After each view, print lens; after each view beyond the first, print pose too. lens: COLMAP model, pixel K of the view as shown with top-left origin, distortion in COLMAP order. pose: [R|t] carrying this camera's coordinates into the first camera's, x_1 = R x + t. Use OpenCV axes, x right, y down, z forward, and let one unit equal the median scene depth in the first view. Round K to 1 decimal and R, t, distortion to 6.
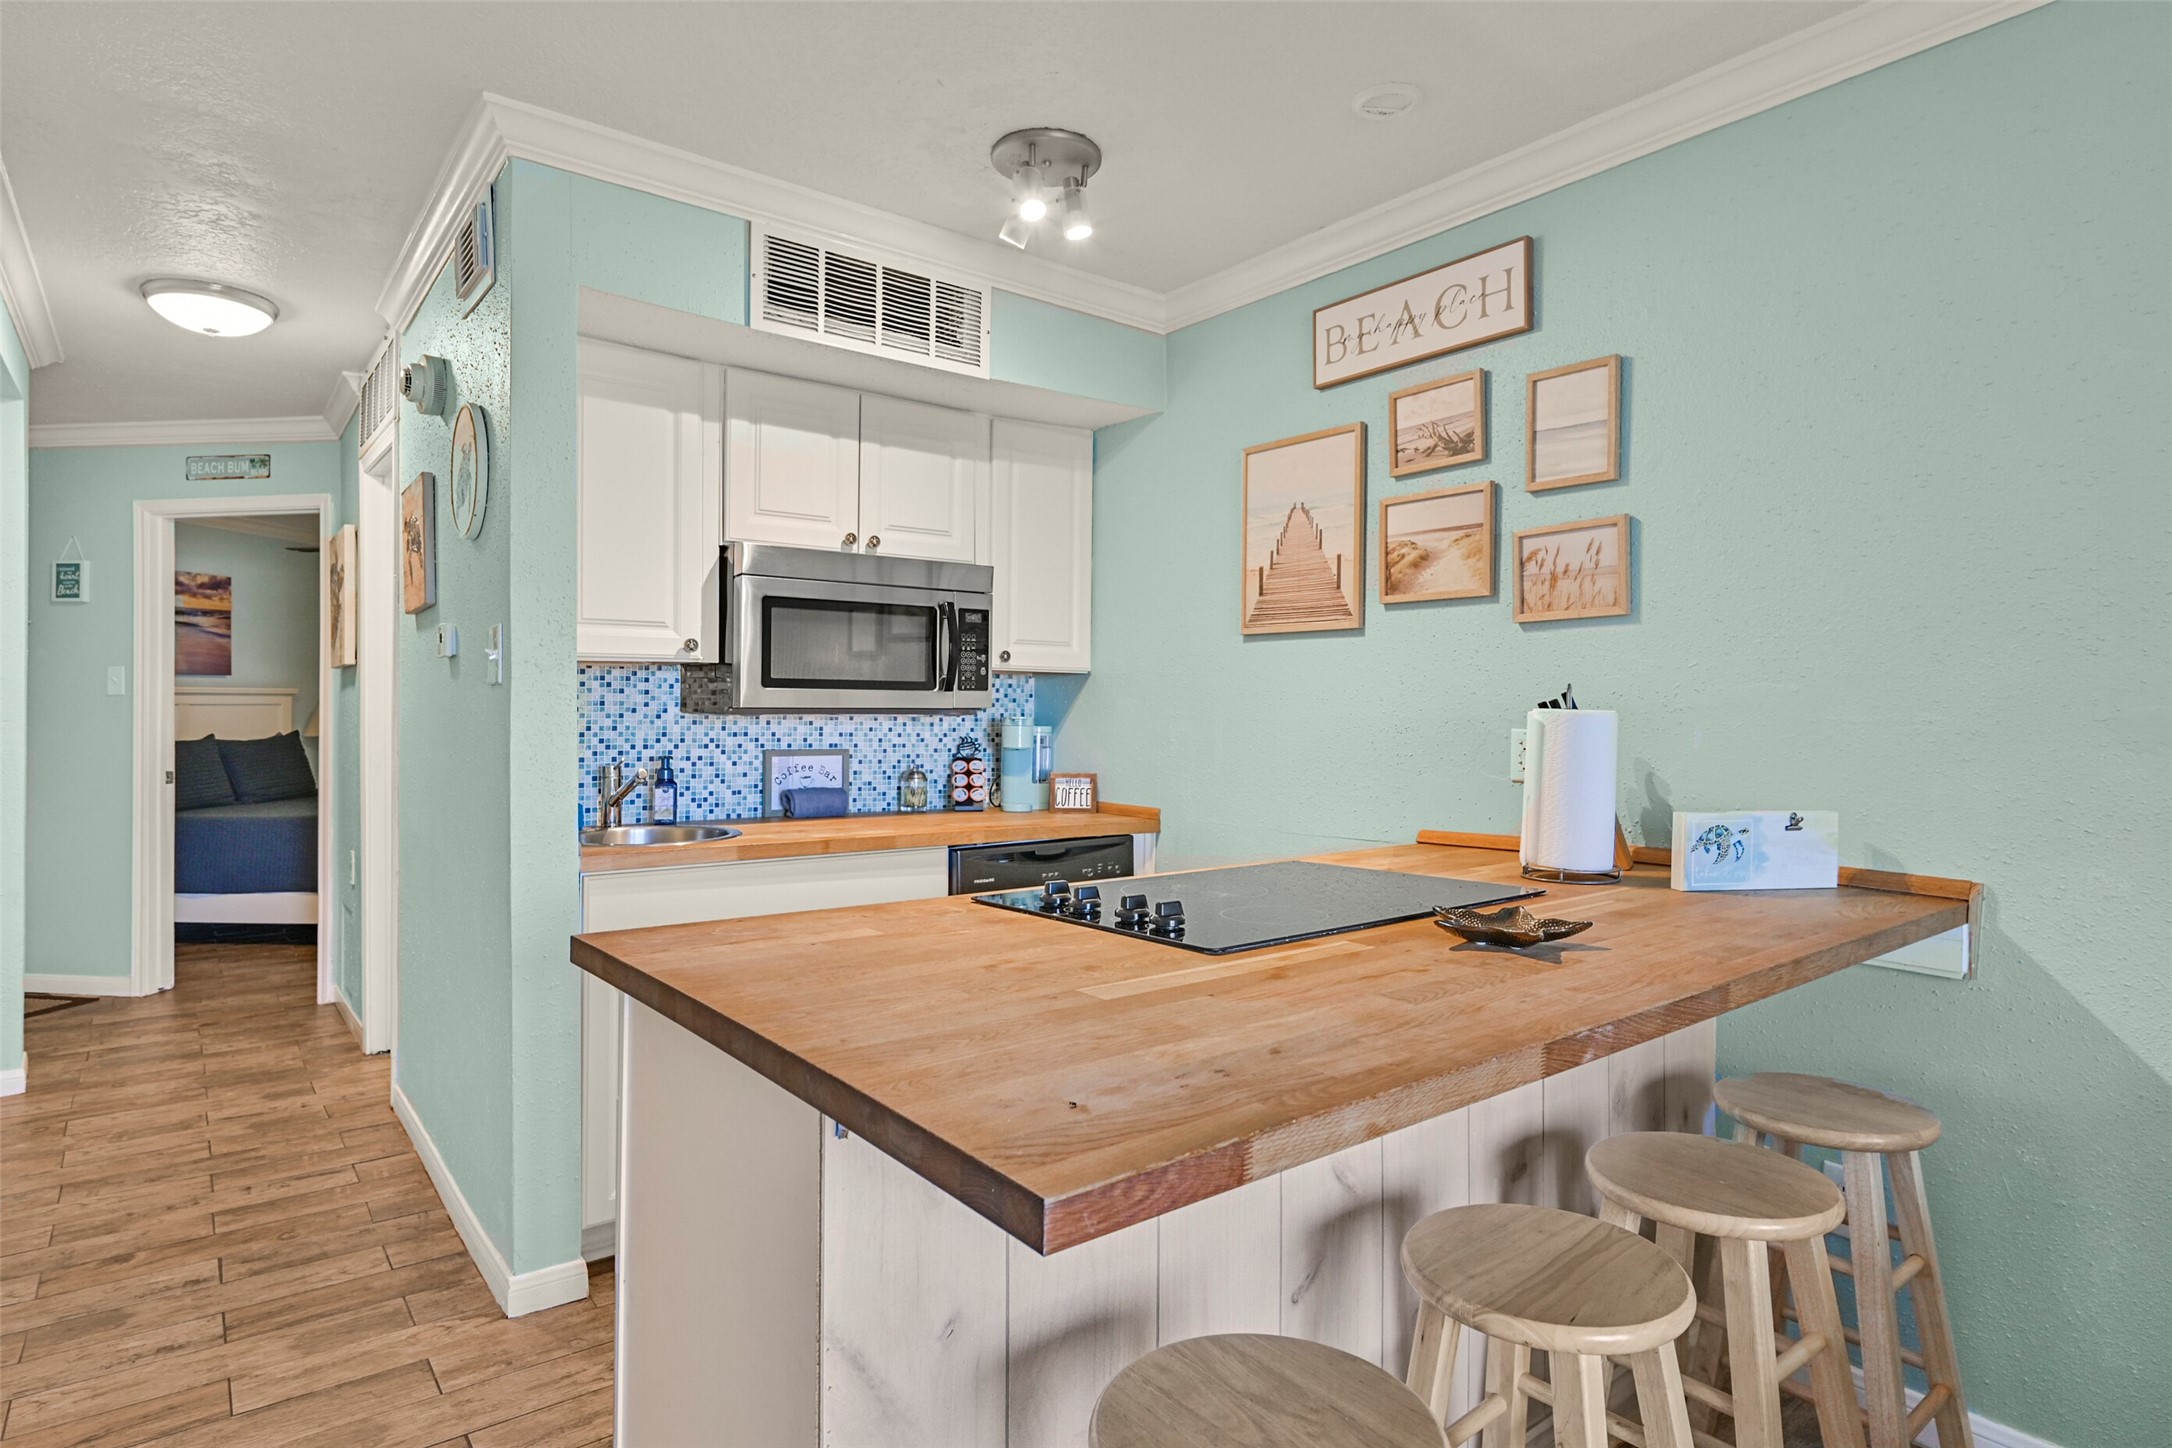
lens RADIAL K [[1153.9, 0, 1084.3], [0, 1153.9, 707.2], [0, 0, 1]] dist [-0.002765, 0.004343]
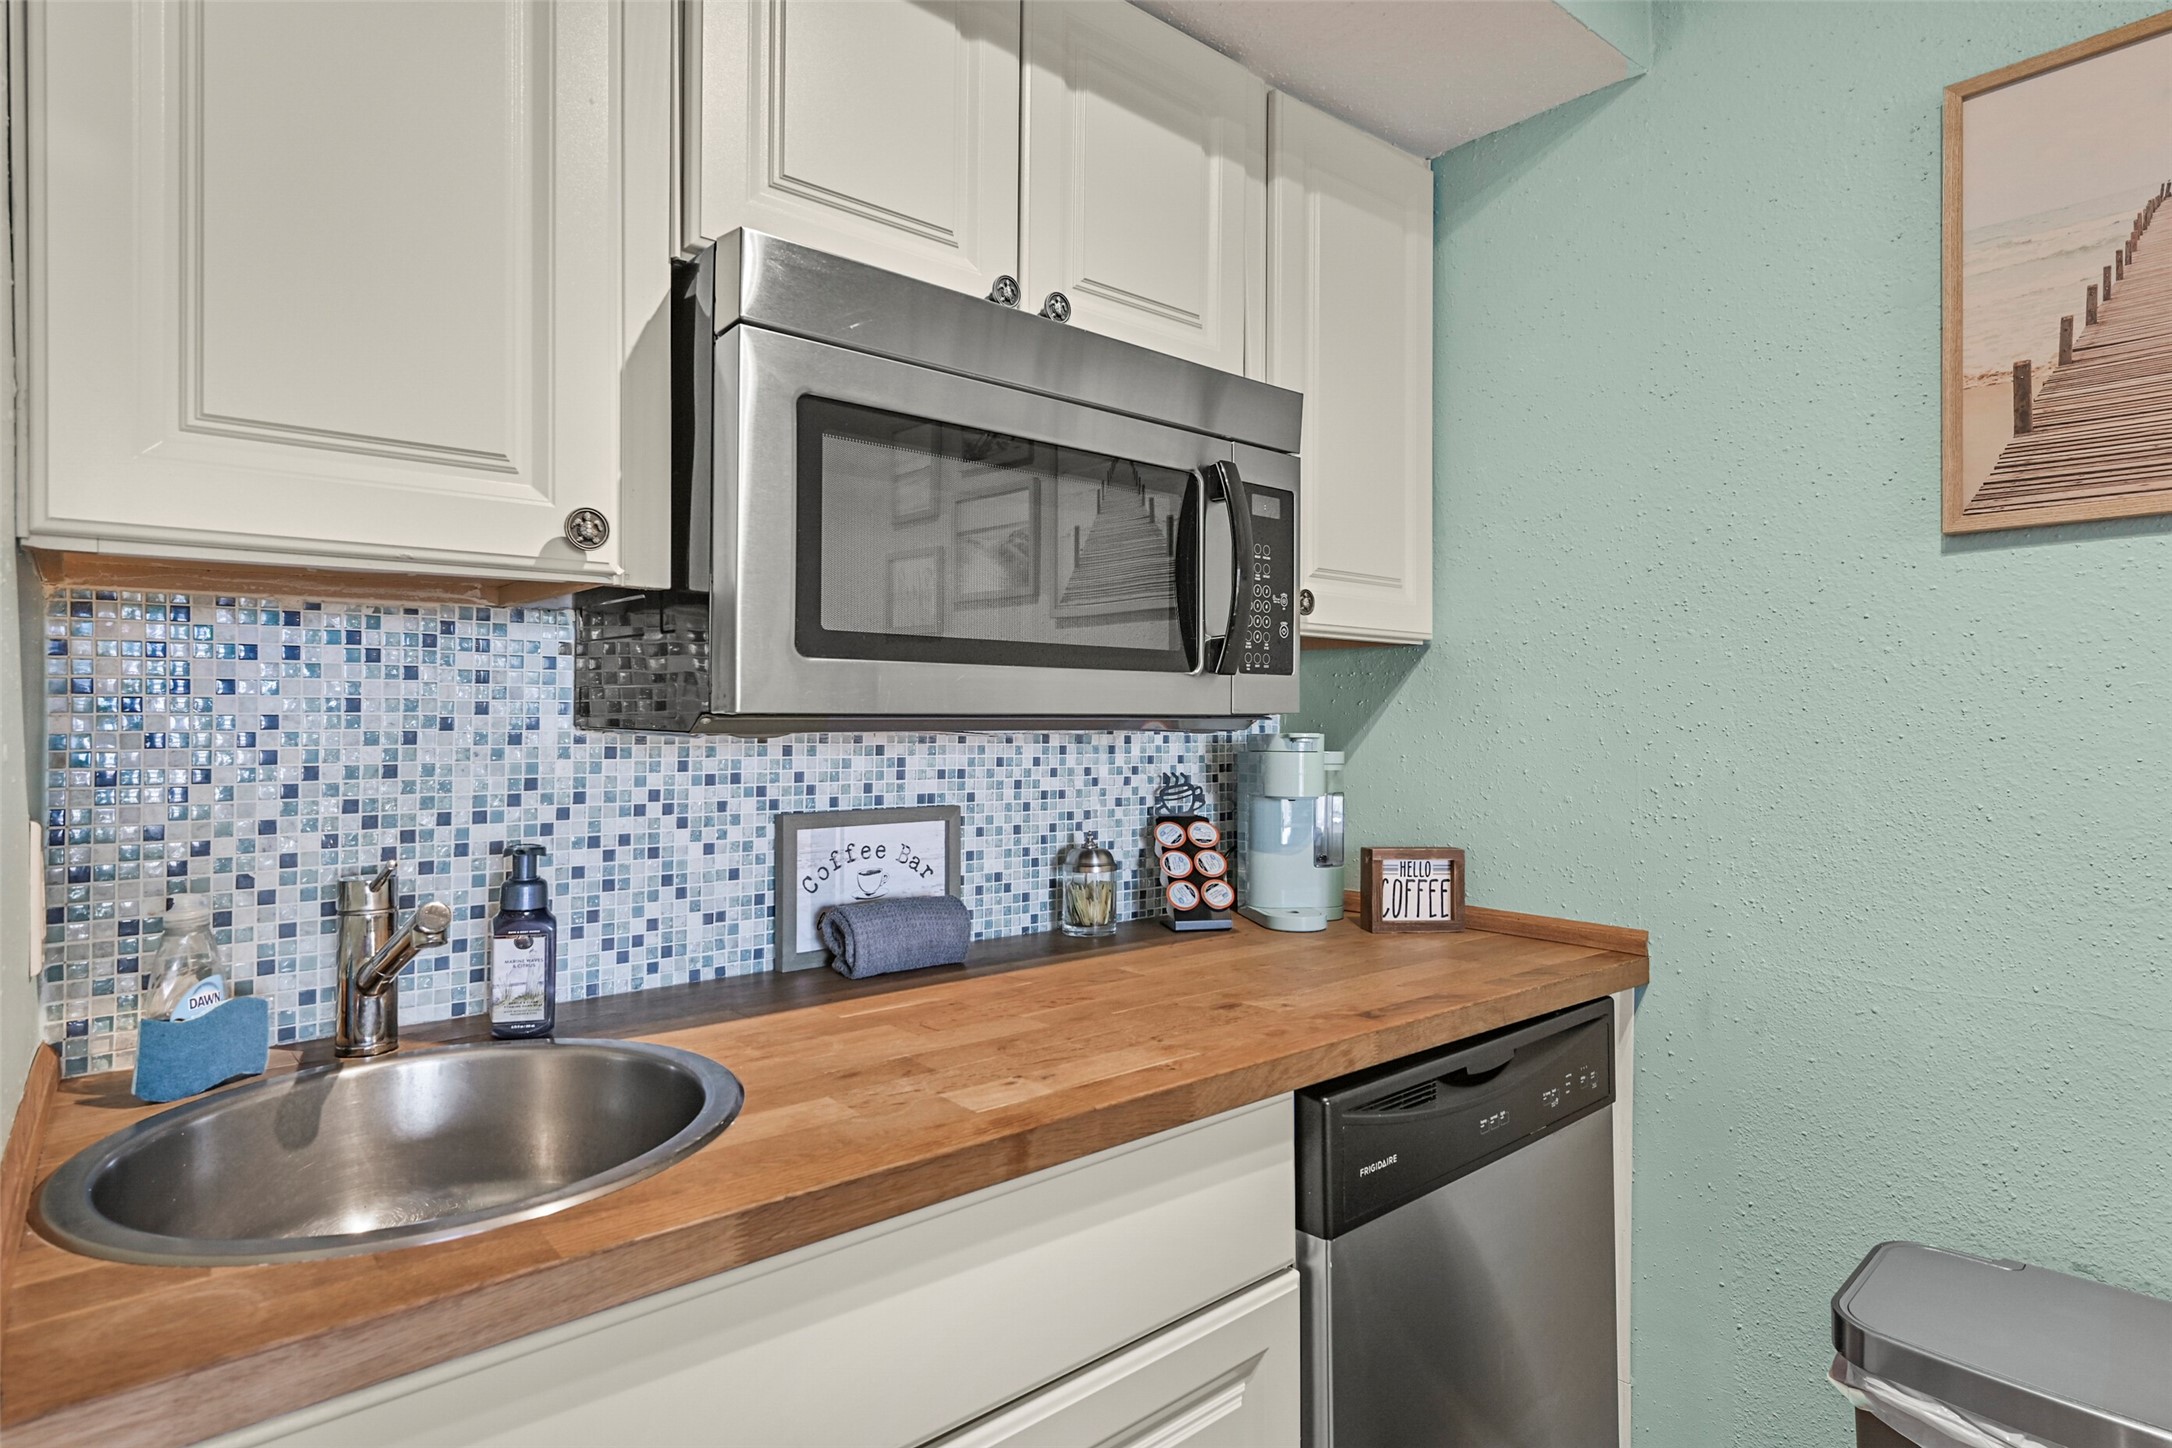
lens RADIAL K [[1153.9, 0, 1087.8], [0, 1153.9, 701.5], [0, 0, 1]] dist [-0.002765, 0.004343]
pose [[0.999154, -0.004985, 0.040818, -0.194564], [0.005576, 0.999881, -0.014397, 0.002001], [-0.040741, 0.014612, 0.999063, 0.613009]]
